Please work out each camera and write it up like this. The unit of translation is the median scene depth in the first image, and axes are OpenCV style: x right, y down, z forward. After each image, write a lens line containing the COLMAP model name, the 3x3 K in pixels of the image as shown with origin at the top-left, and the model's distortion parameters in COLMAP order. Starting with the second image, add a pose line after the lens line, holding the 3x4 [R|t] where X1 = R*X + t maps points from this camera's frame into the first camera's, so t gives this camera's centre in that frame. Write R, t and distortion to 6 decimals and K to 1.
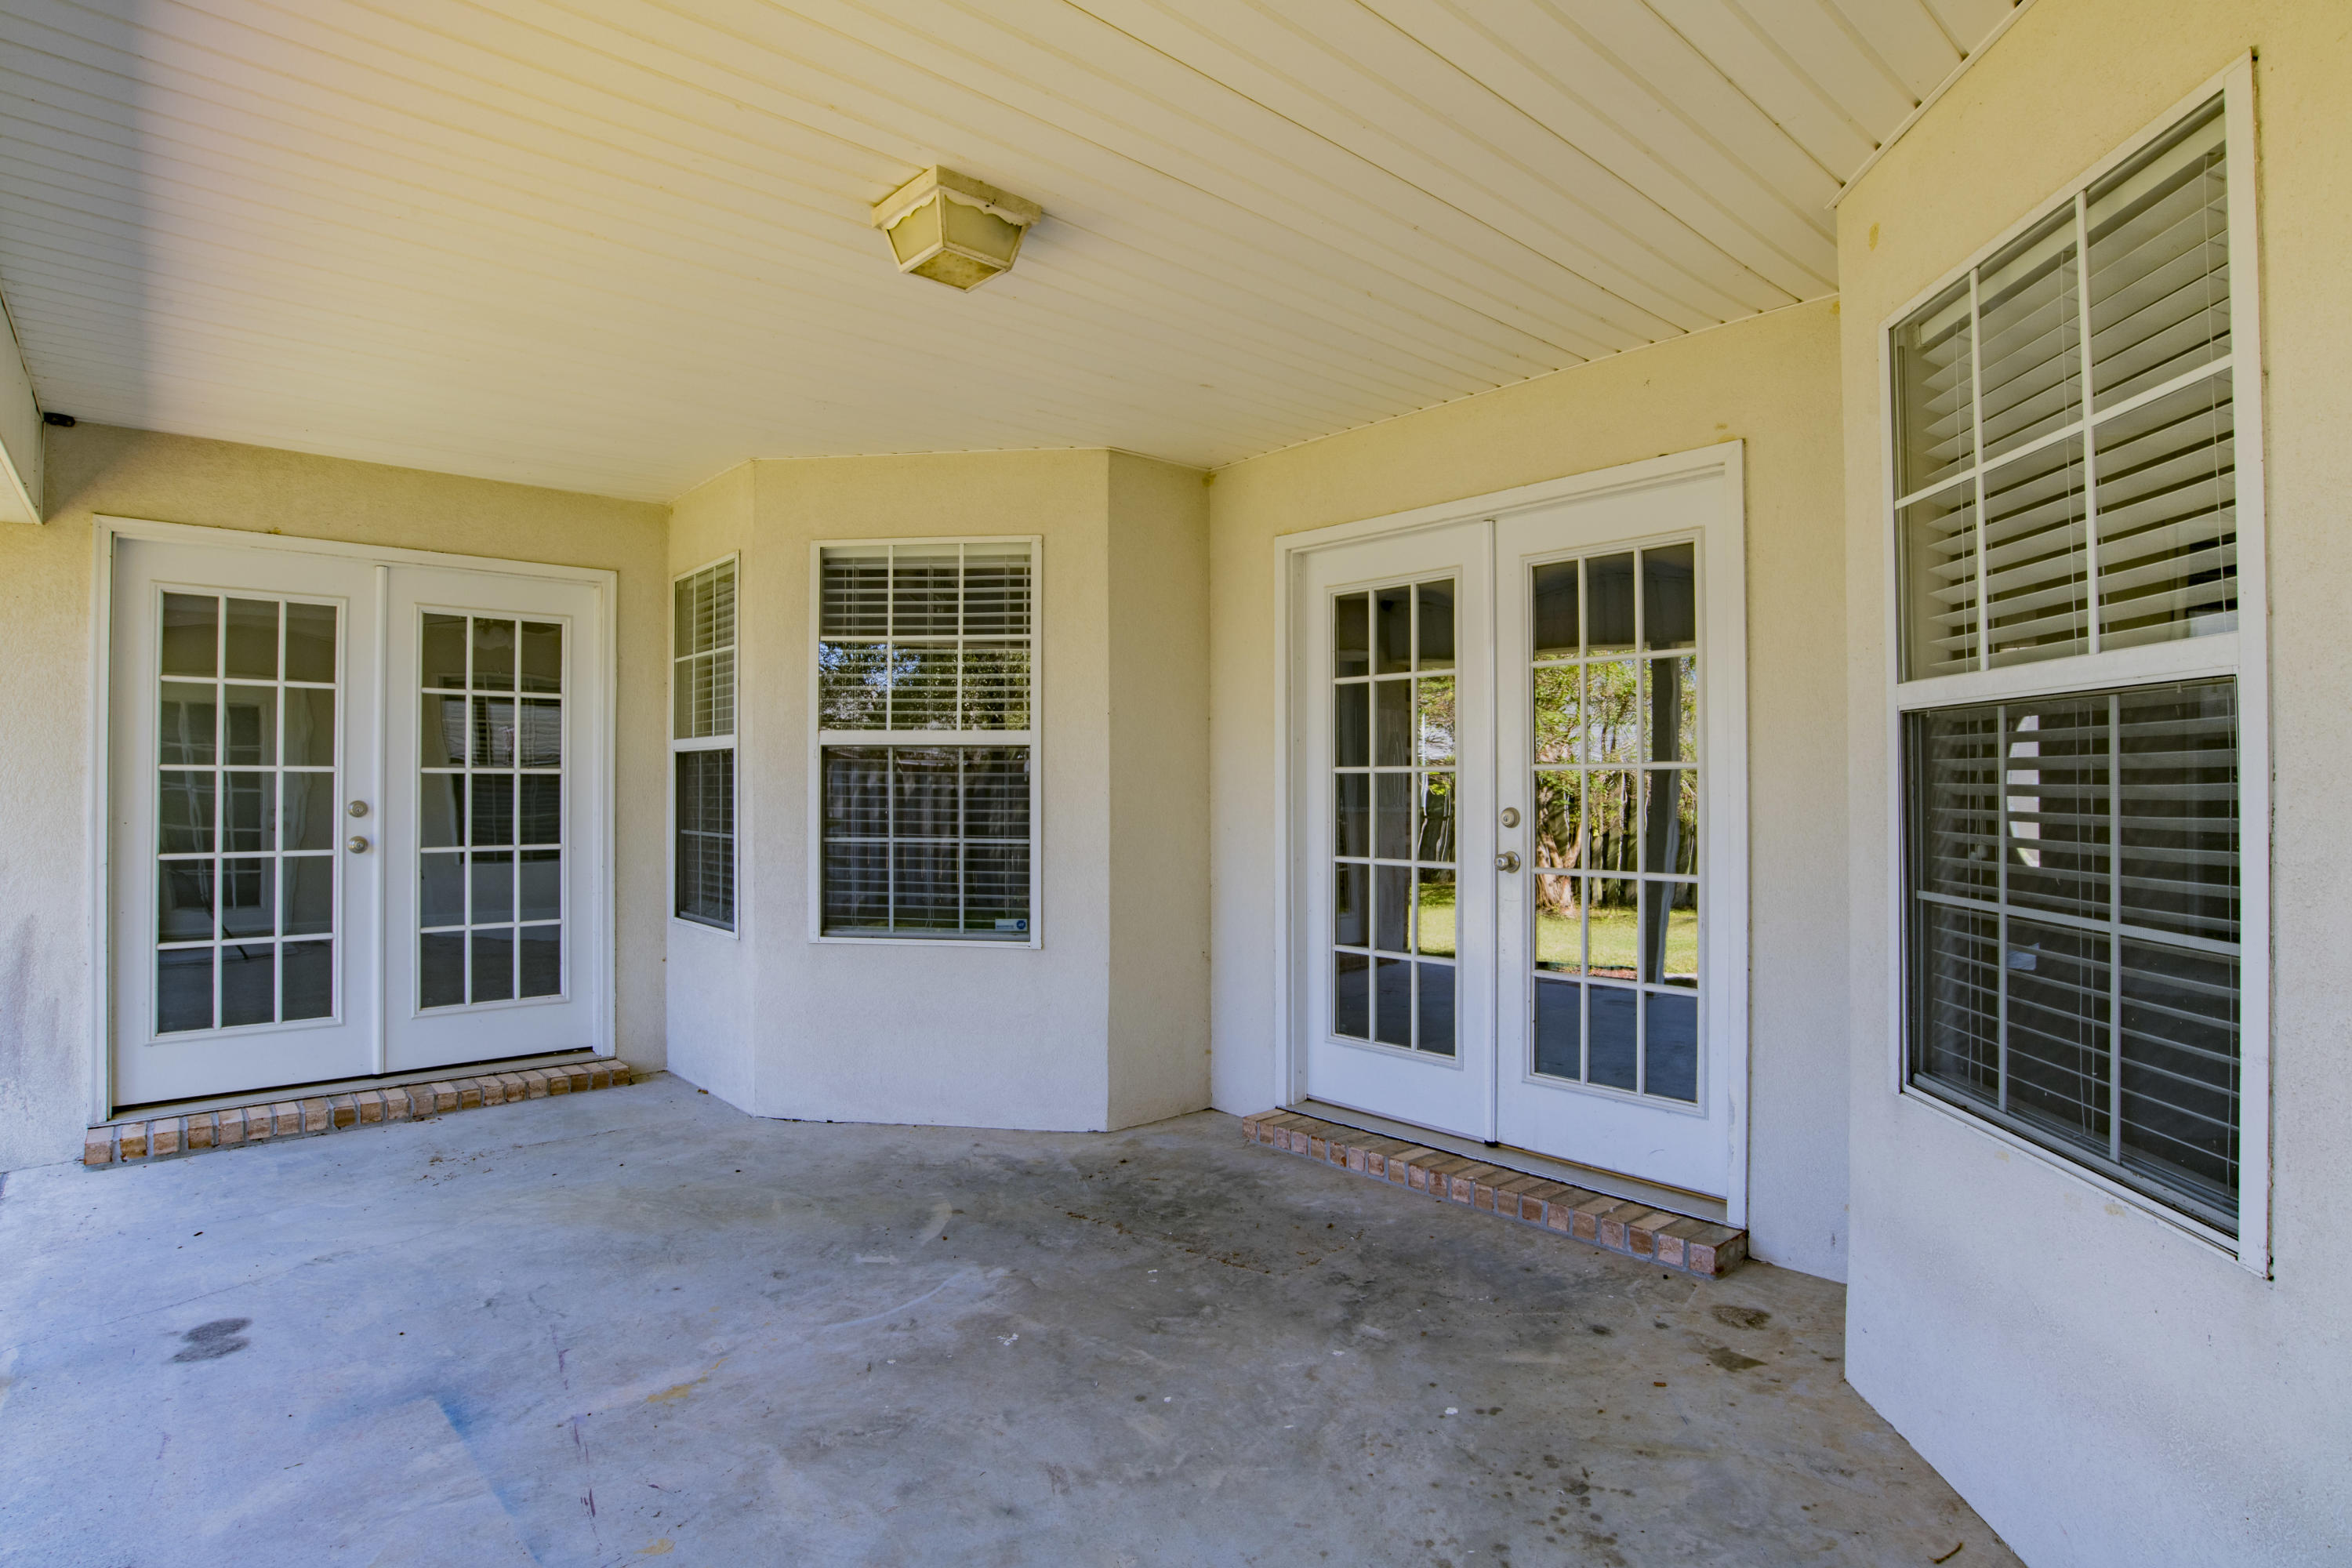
lens RADIAL K [[1208.0, 0, 1199.4], [0, 1208.0, 773.2], [0, 0, 1]] dist [-0.058355, 0.016820]
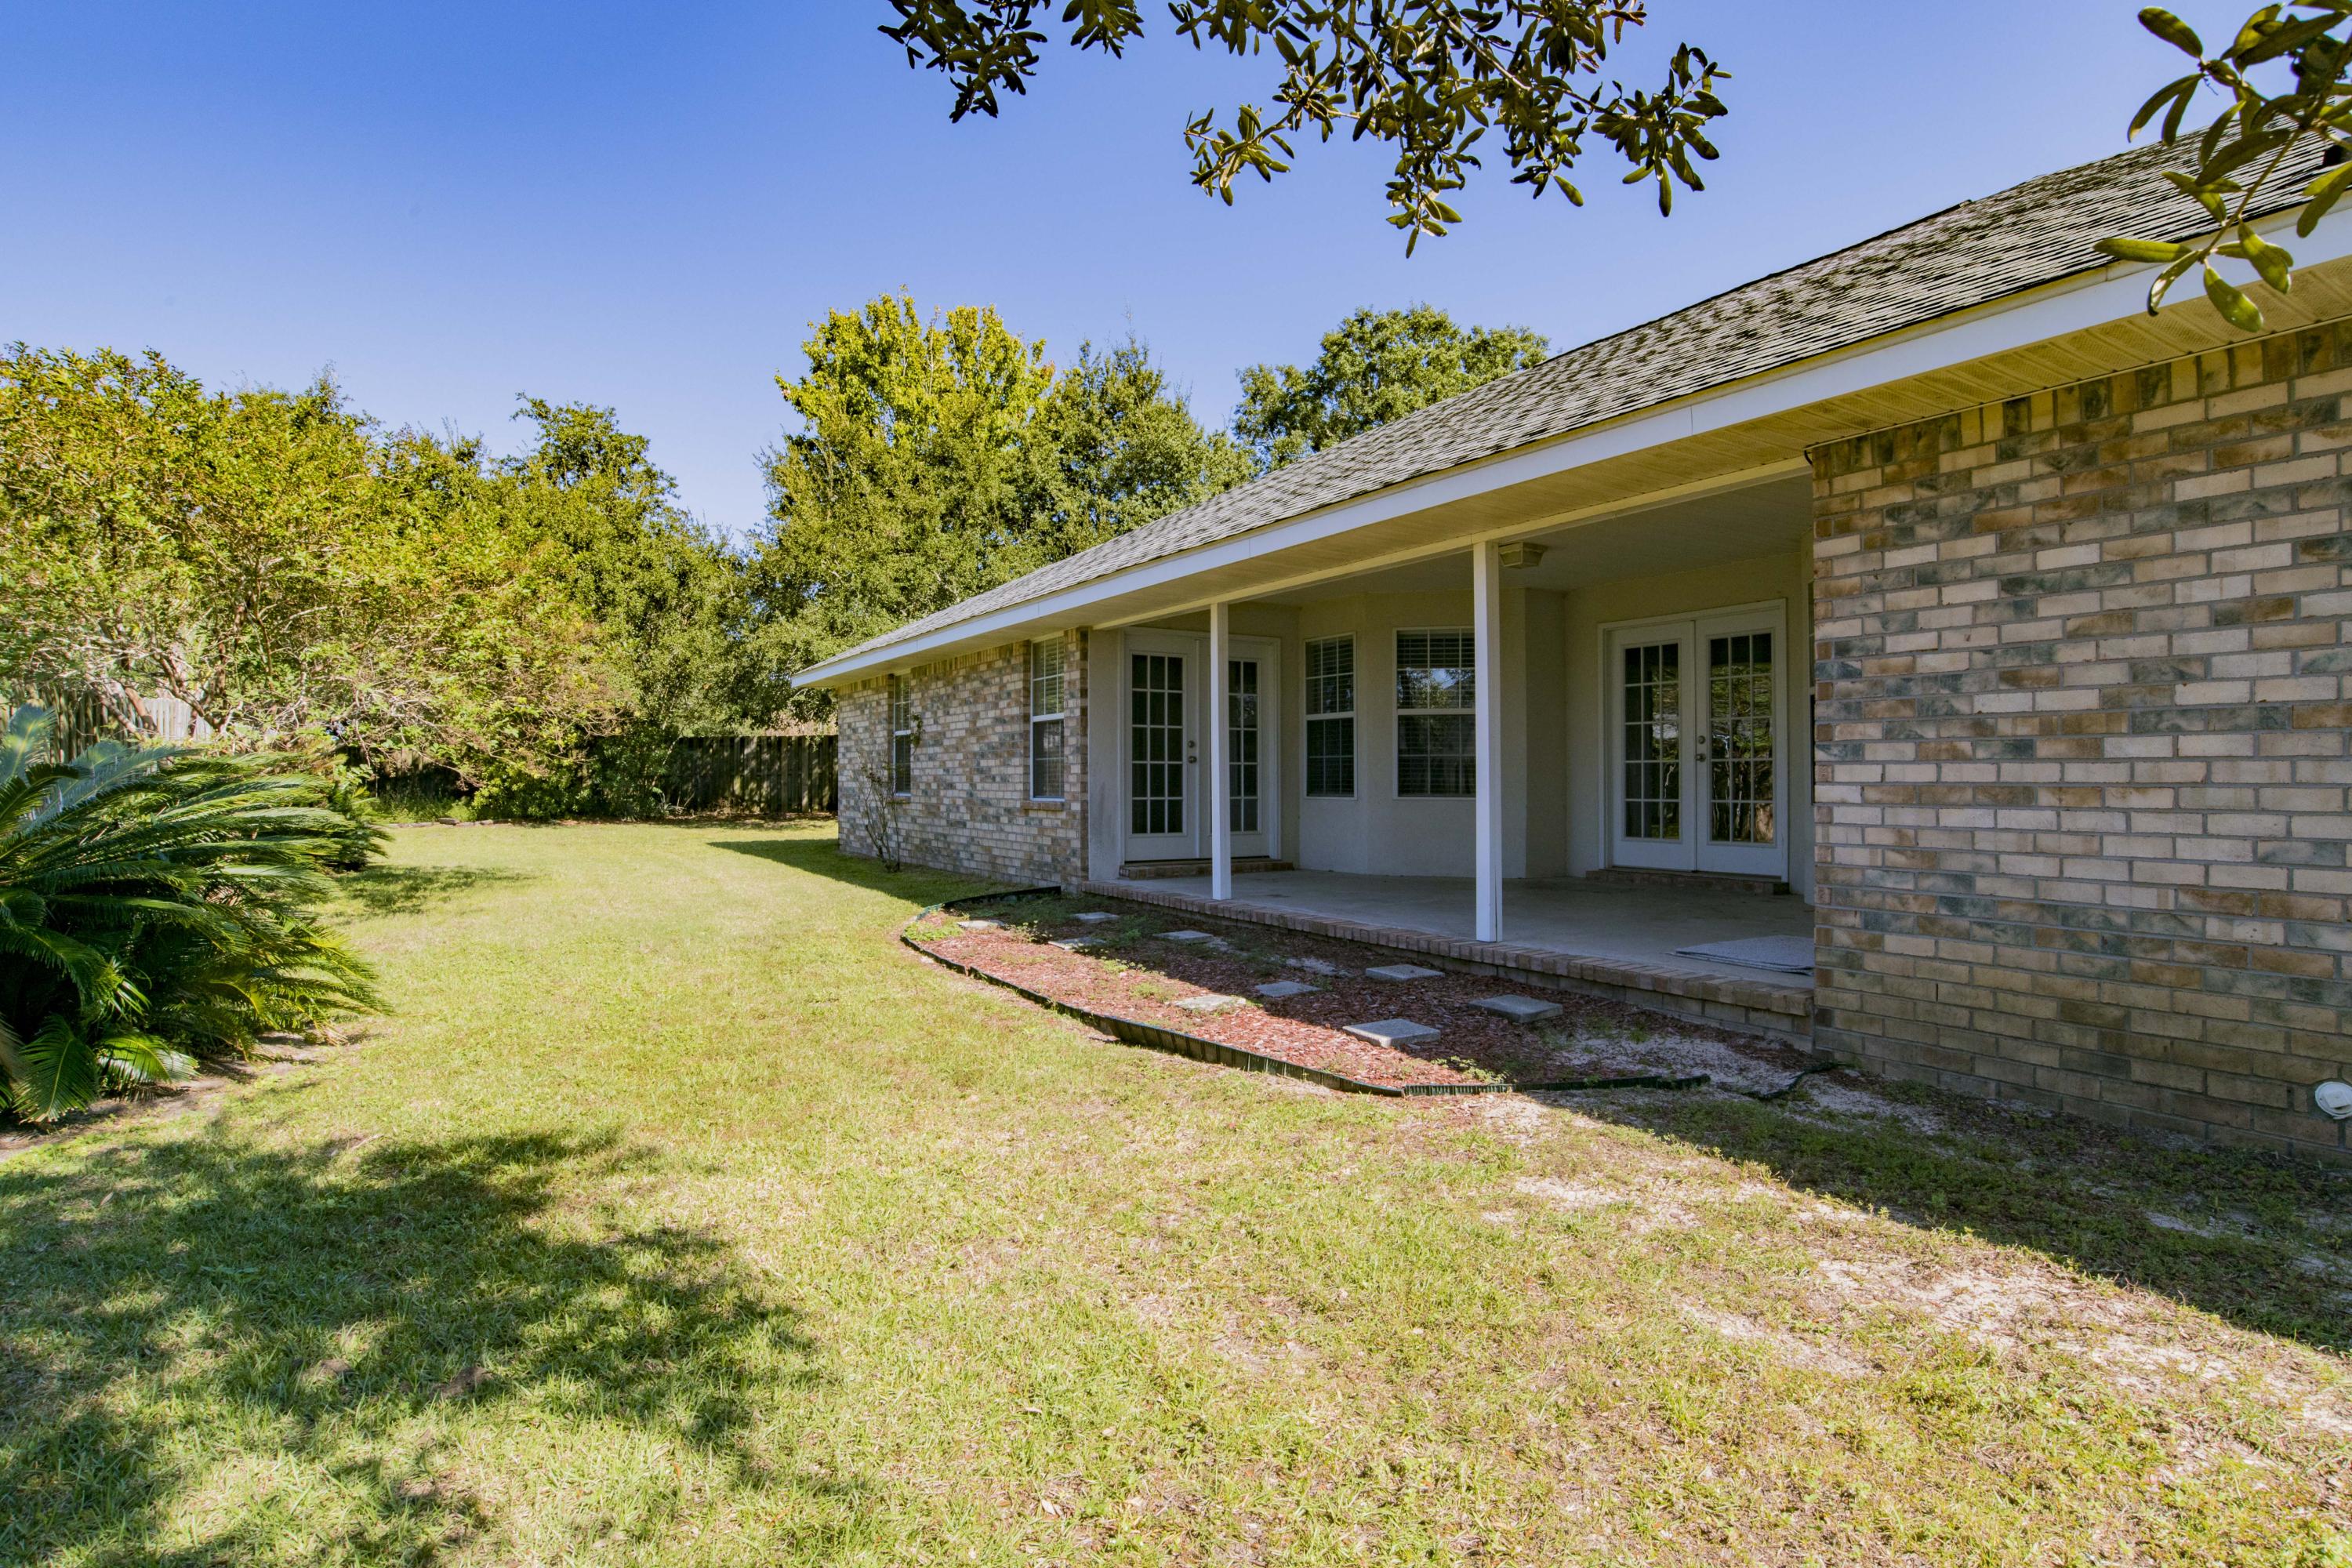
lens RADIAL K [[1208.0, 0, 1164.6], [0, 1208.0, 772.4], [0, 0, 1]] dist [-0.058355, 0.016820]
pose [[0.978832, -0.002309, -0.204654, -0.277566], [0.003478, 0.999980, 0.005352, 0.074795], [0.204637, -0.005950, 0.978820, -1.409426]]
